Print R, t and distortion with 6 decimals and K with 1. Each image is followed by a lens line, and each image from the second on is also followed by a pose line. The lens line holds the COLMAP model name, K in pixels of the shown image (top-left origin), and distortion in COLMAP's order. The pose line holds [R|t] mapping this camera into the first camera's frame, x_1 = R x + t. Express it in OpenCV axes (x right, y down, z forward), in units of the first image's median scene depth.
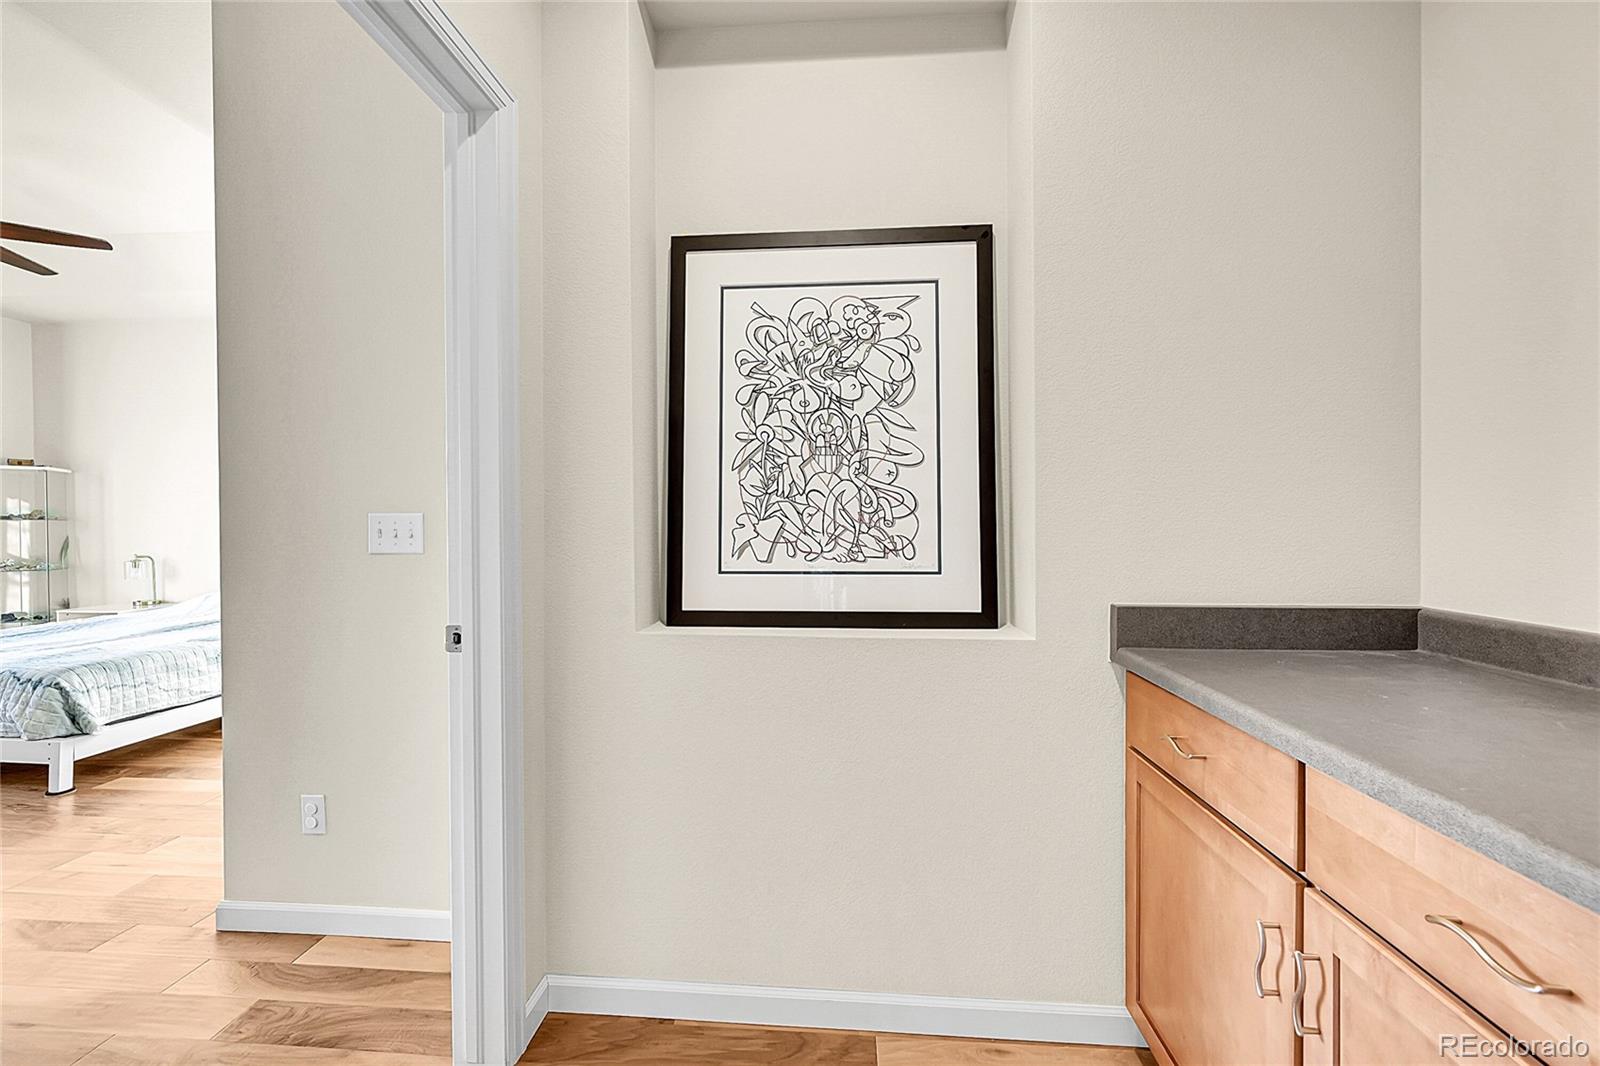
lens RADIAL K [[630.4, 0, 790.7], [0, 630.4, 535.1], [0, 0, 1]] dist [-0.000610, 0.000447]
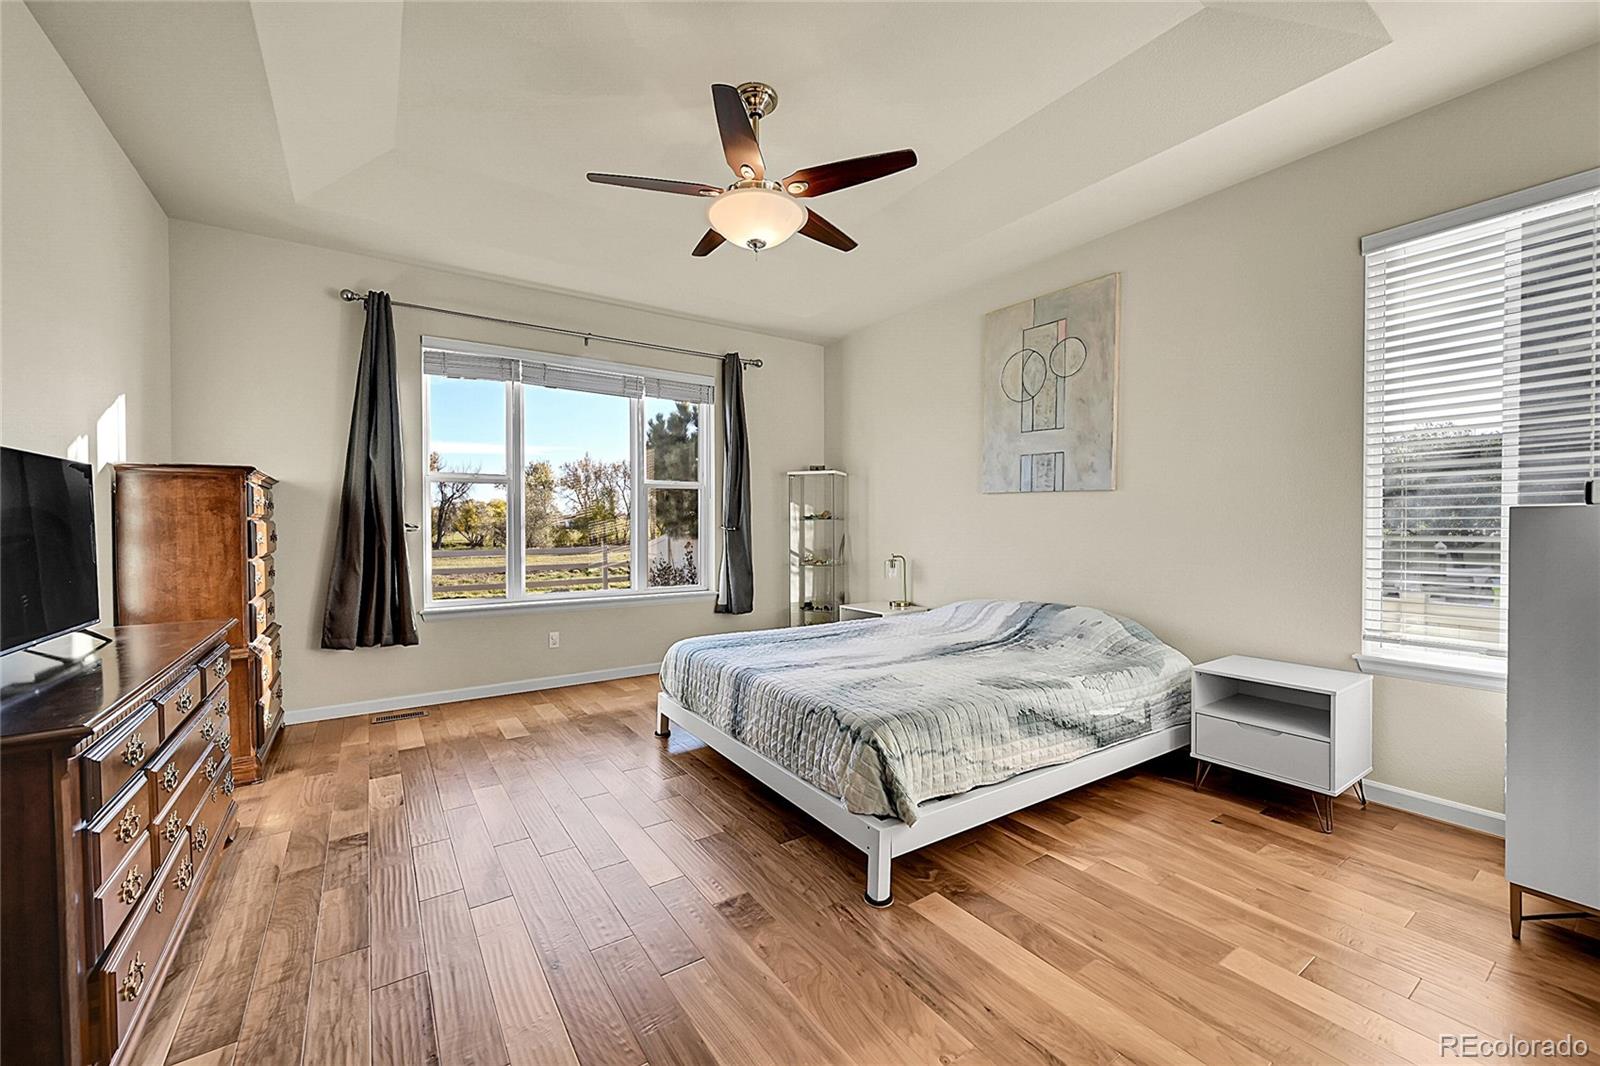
lens RADIAL K [[630.4, 0, 793.6], [0, 630.4, 531.3], [0, 0, 1]] dist [-0.000610, 0.000447]
pose [[0.625942, 0.006390, -0.779843, -0.636480], [-0.009042, 0.999959, 0.000935, -0.008056], [0.779817, 0.006466, 0.625974, 0.454893]]
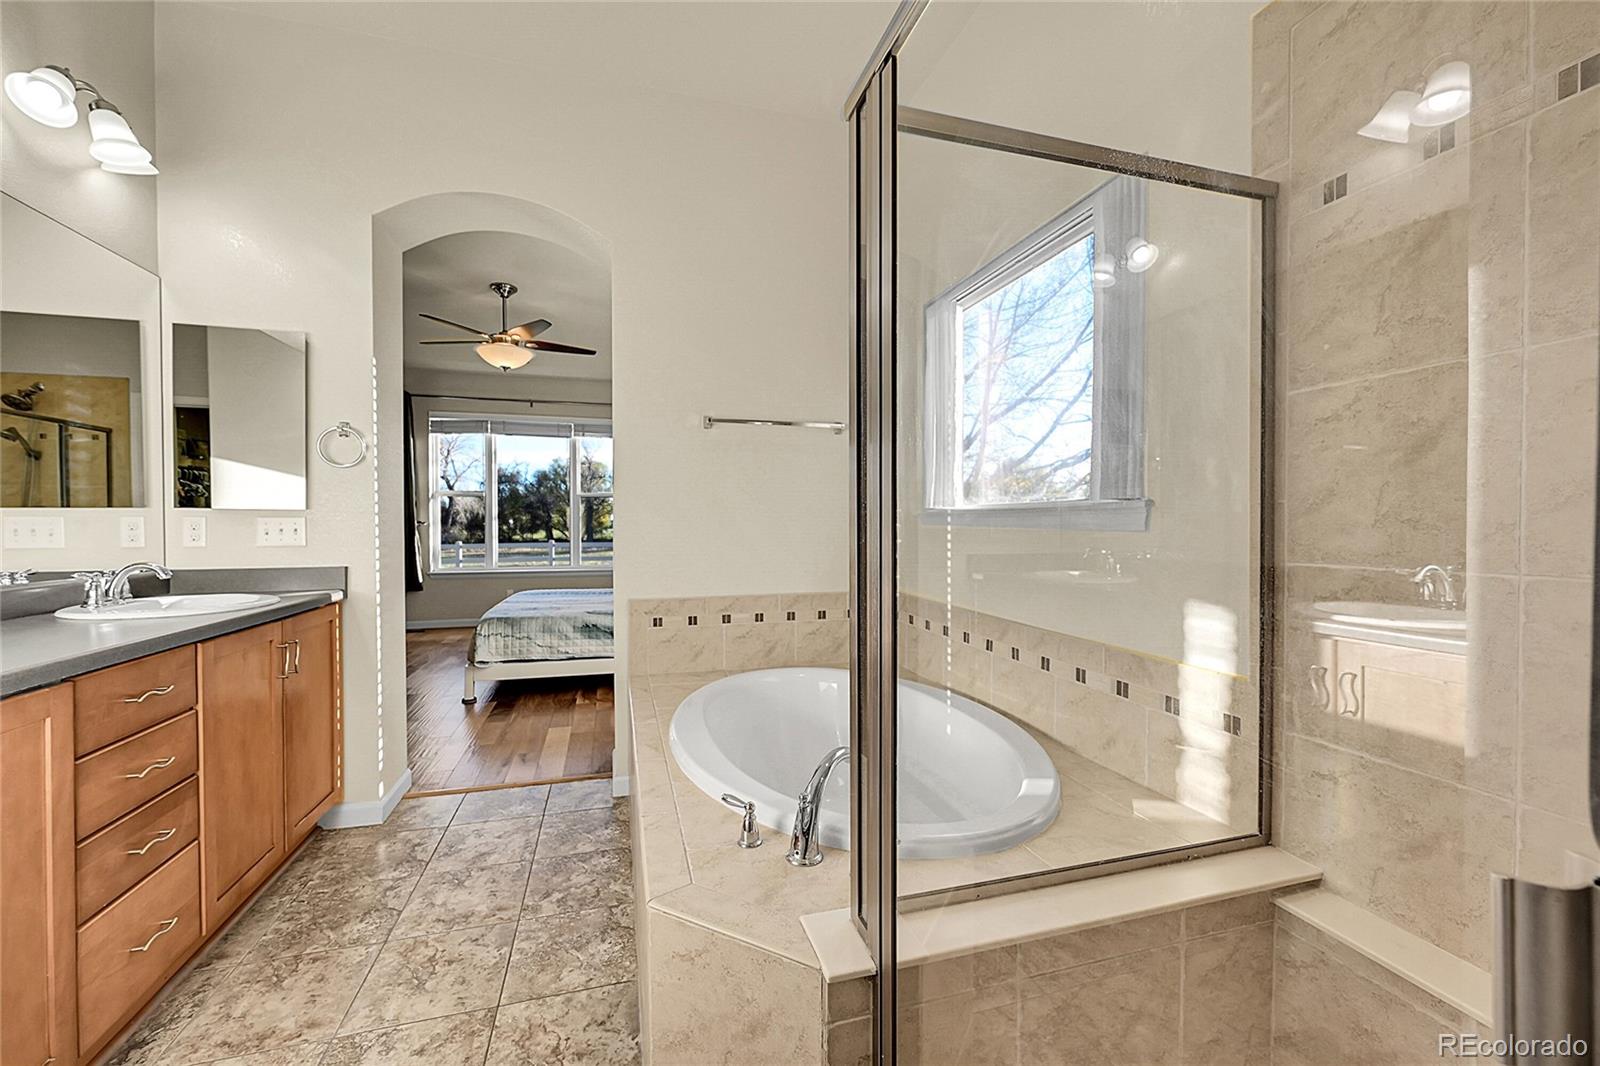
lens RADIAL K [[630.4, 0, 800.3], [0, 630.4, 528.1], [0, 0, 1]] dist [-0.000610, 0.000447]
pose [[0.365103, 0.009372, -0.930920, 0.500718], [-0.012815, 0.999905, 0.005040, -0.019854], [0.930879, 0.010090, 0.365188, 1.132035]]
